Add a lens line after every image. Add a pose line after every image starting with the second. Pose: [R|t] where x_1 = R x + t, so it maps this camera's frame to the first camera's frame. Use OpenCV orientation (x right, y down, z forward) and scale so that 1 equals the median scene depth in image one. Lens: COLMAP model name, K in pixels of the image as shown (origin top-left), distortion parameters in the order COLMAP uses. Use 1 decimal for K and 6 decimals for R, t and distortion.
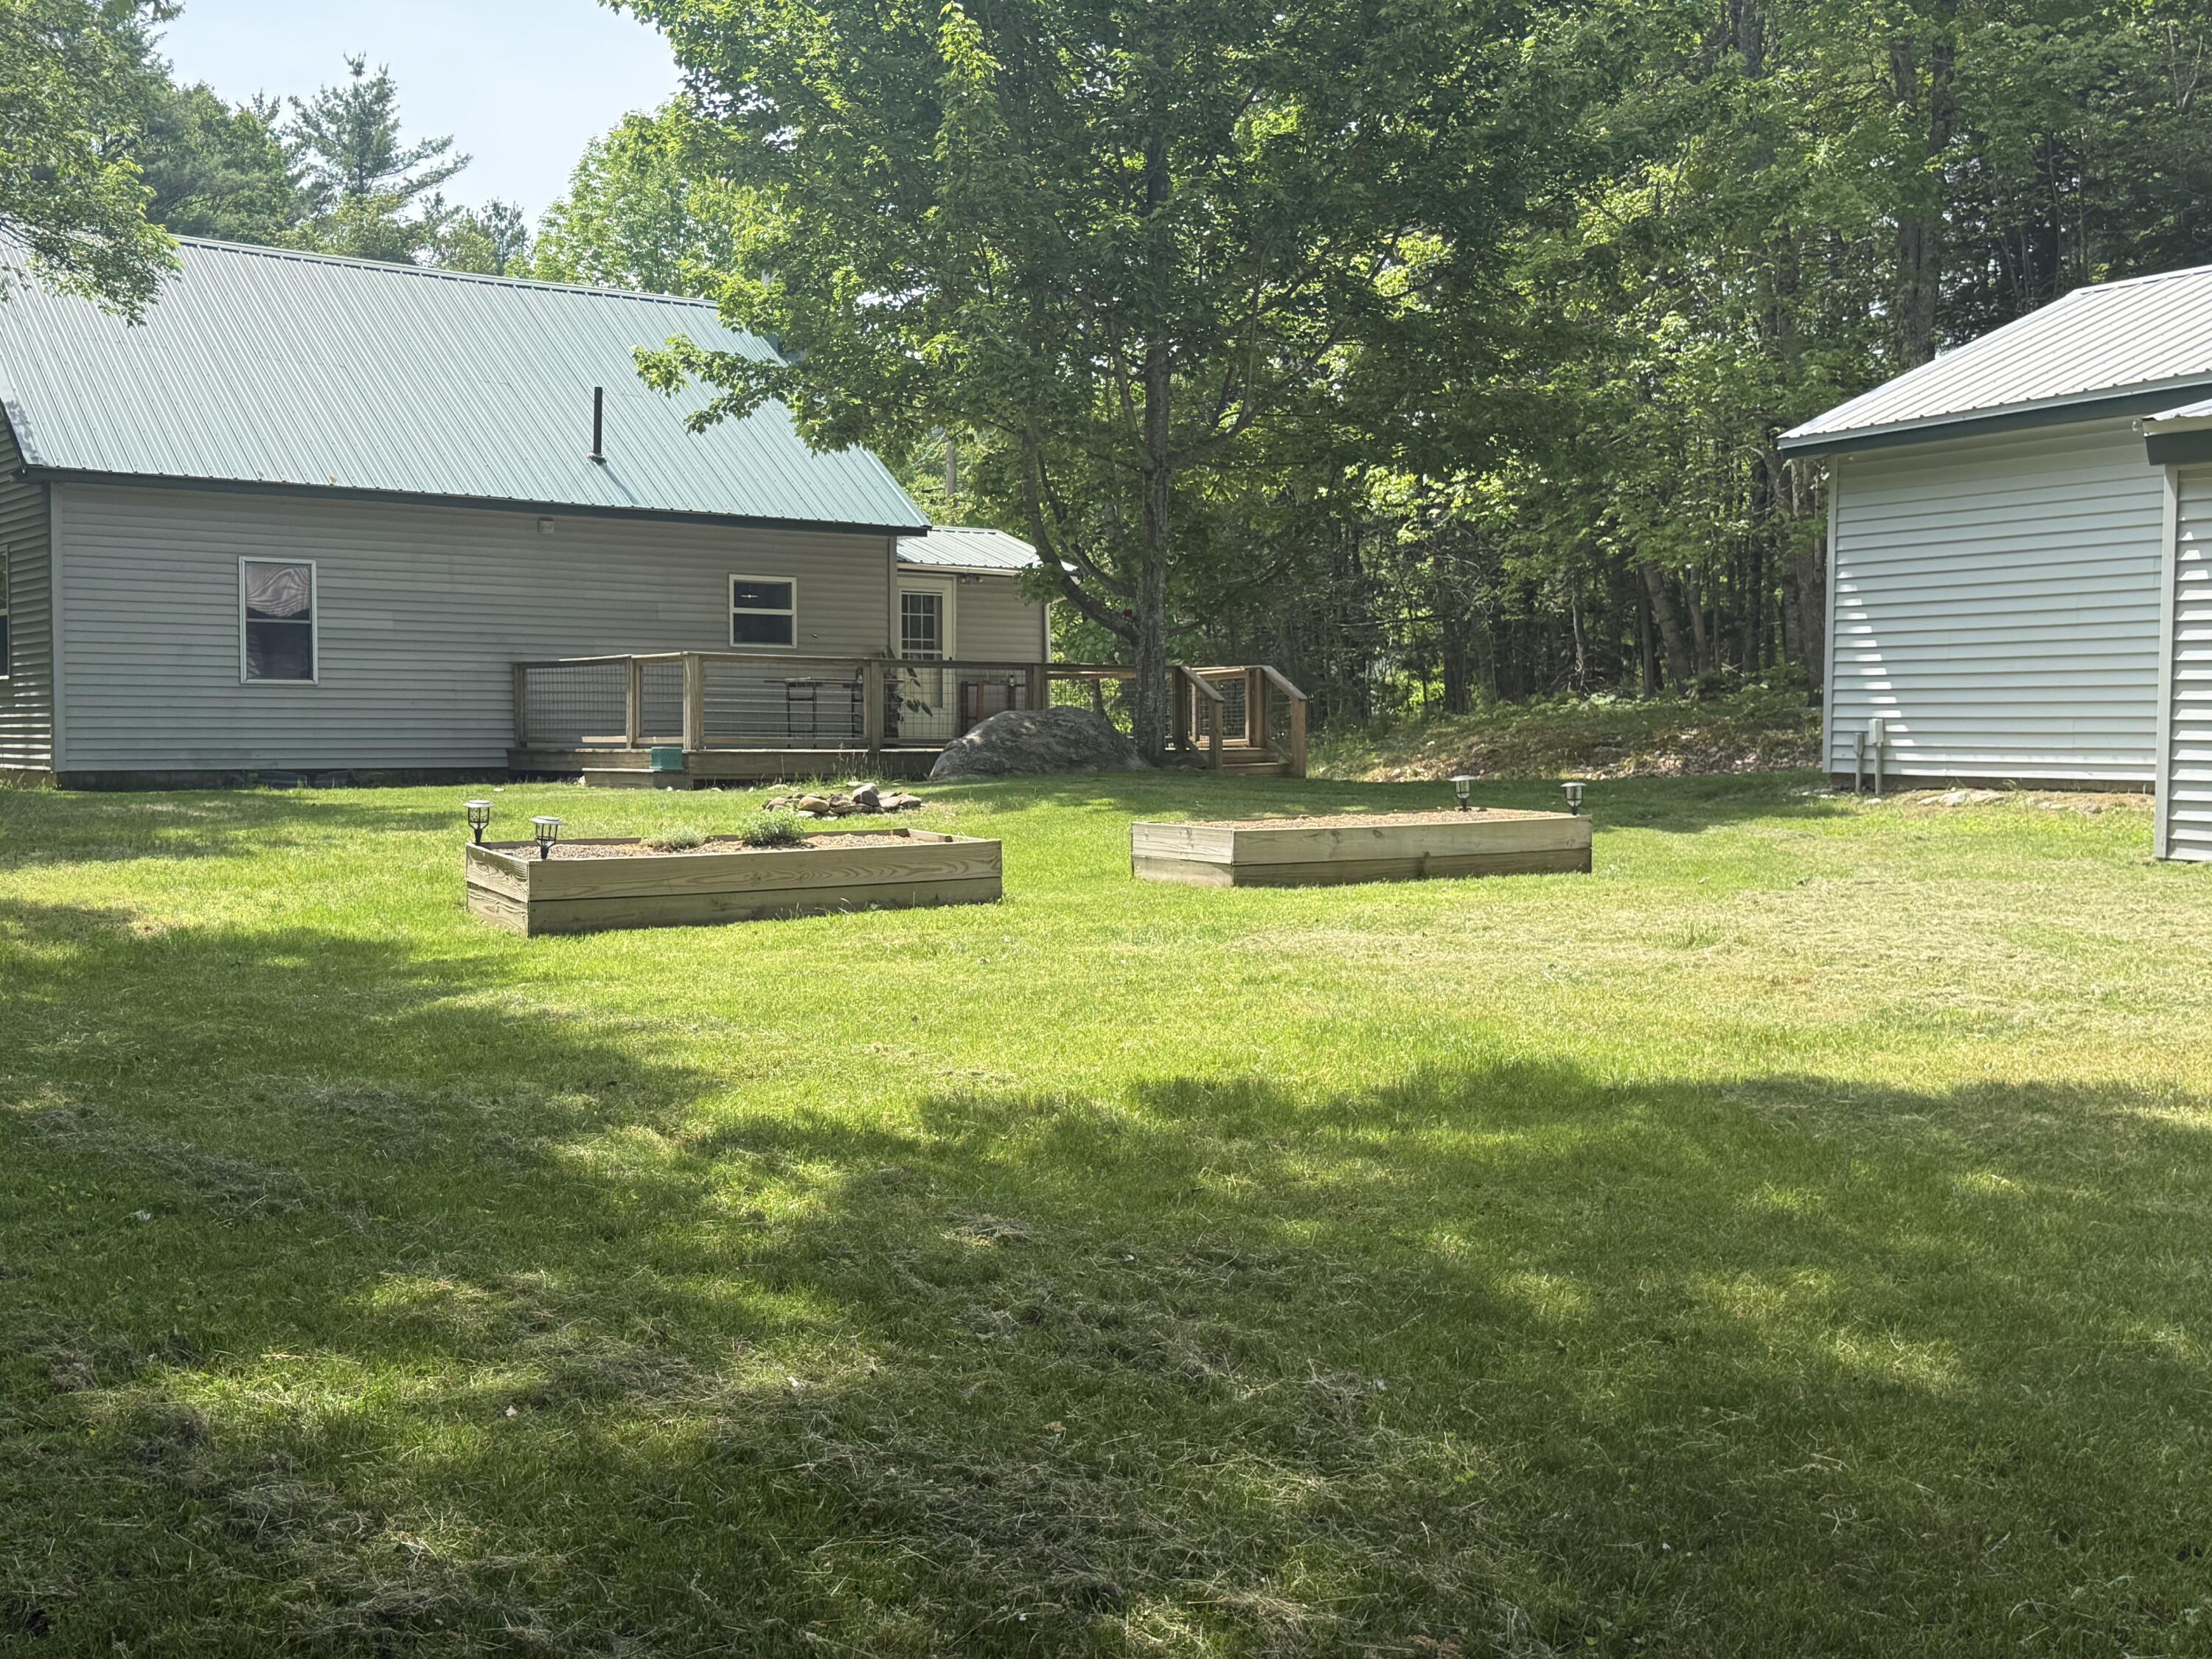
lens RADIAL K [[2481.0, 0, 1110.9], [0, 2481.0, 821.5], [0, 0, 1]] dist [0.228113, -0.589579]
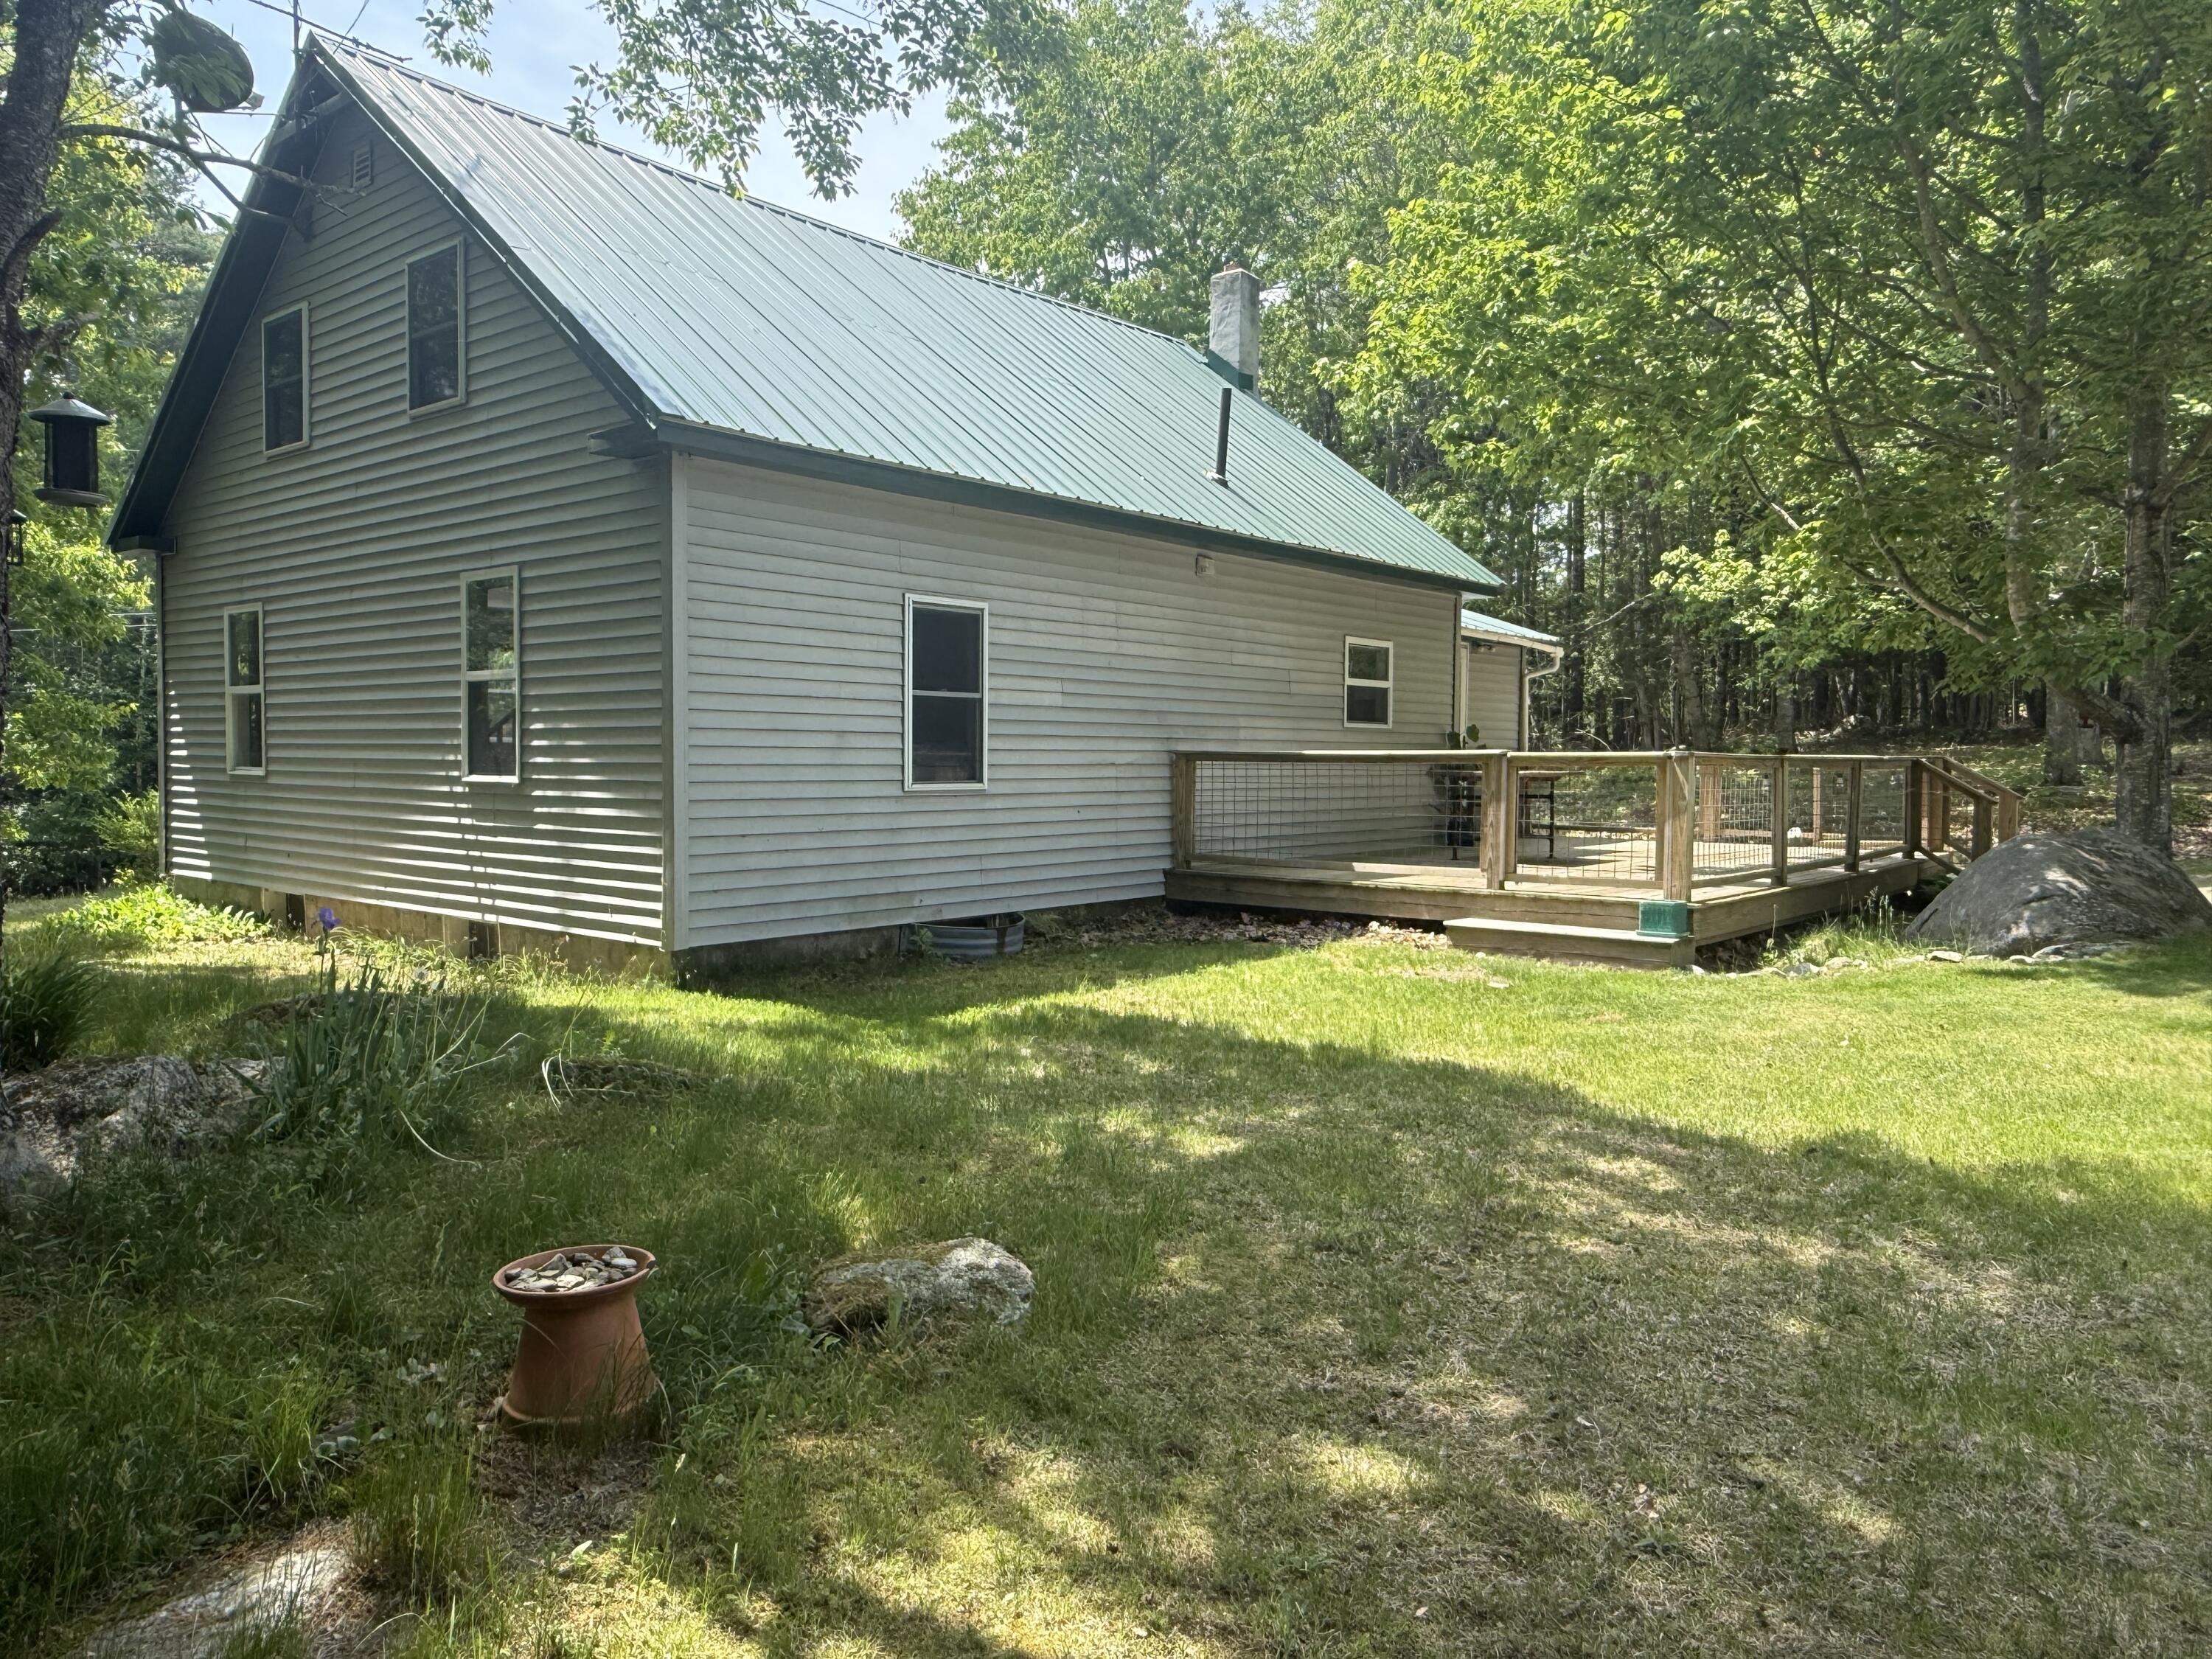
lens RADIAL K [[1565.9, 0, 1106.0], [0, 1565.9, 829.5], [0, 0, 1]] dist [-0.005951, -0.003102]
pose [[0.979090, -0.002839, 0.203406, -0.328776], [0.000256, 0.999919, 0.012726, -0.043768], [-0.203426, -0.012408, 0.979012, 0.525884]]
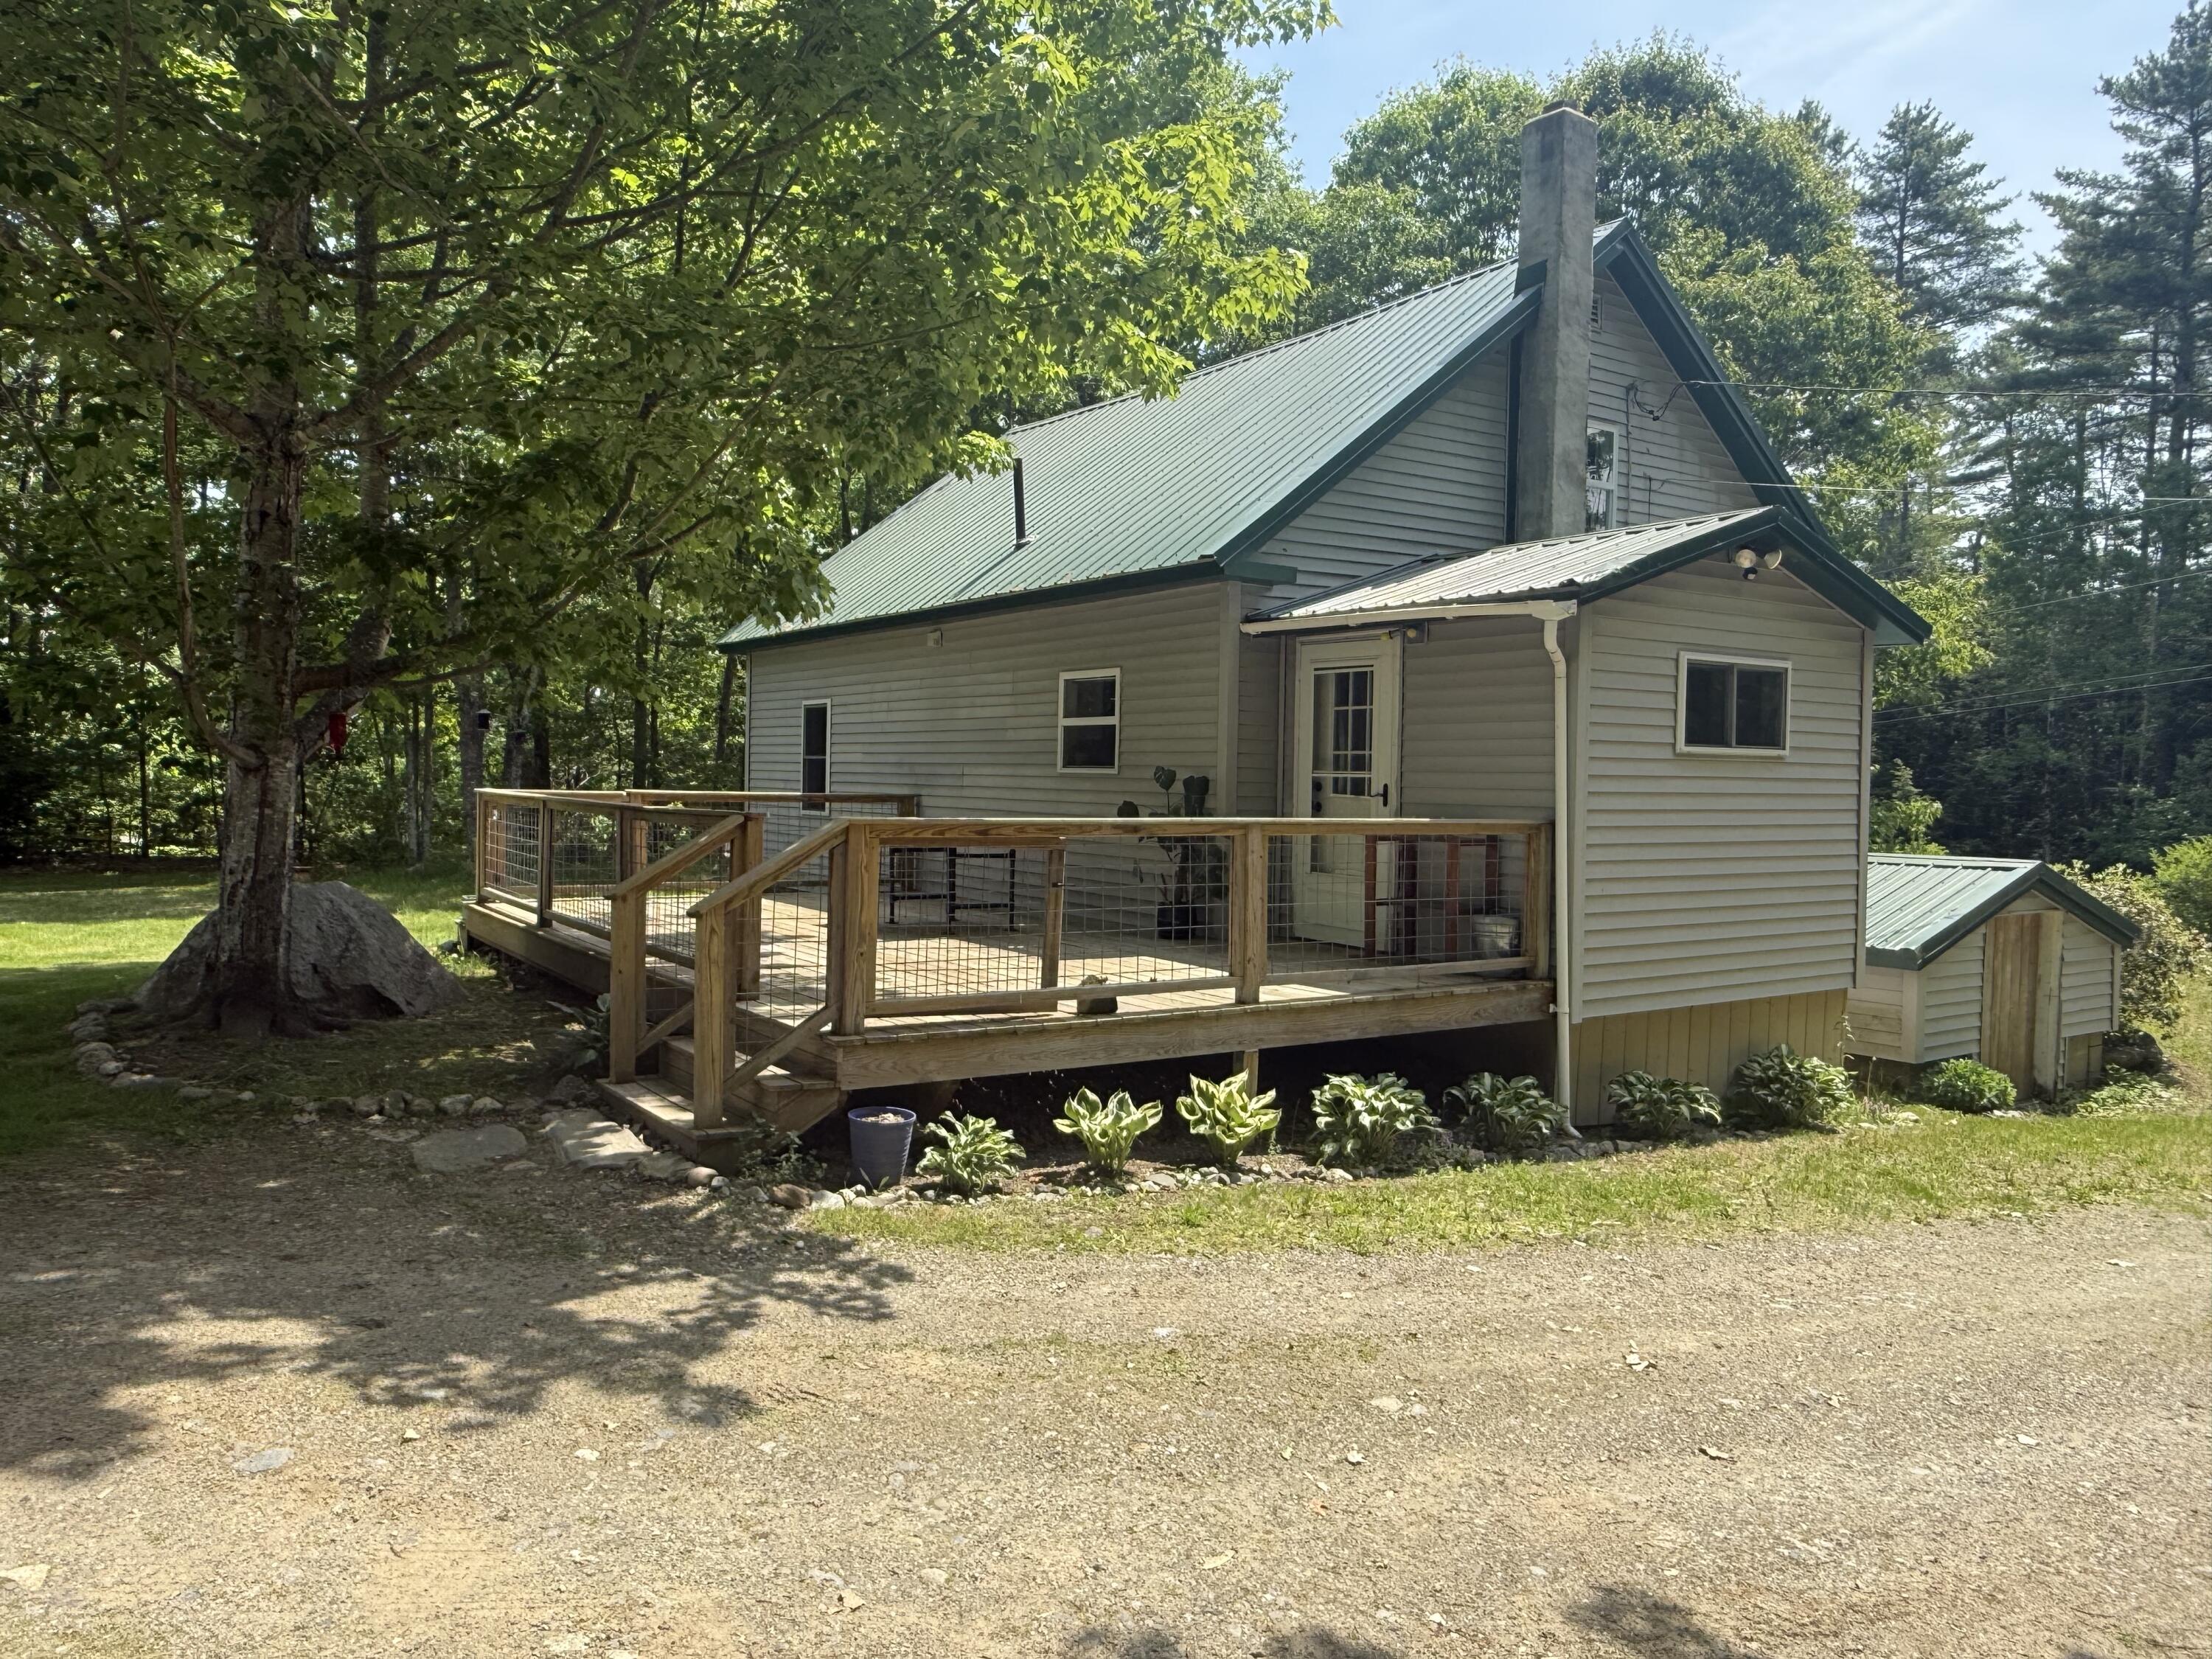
lens RADIAL K [[1565.9, 0, 1106.0], [0, 1565.9, 829.5], [0, 0, 1]] dist [-0.005951, -0.003102]
pose [[-0.085872, 0.032608, -0.995772, 0.305717], [-0.052079, 0.997951, 0.037171, -0.071028], [0.994944, 0.055051, -0.083998, 1.053365]]
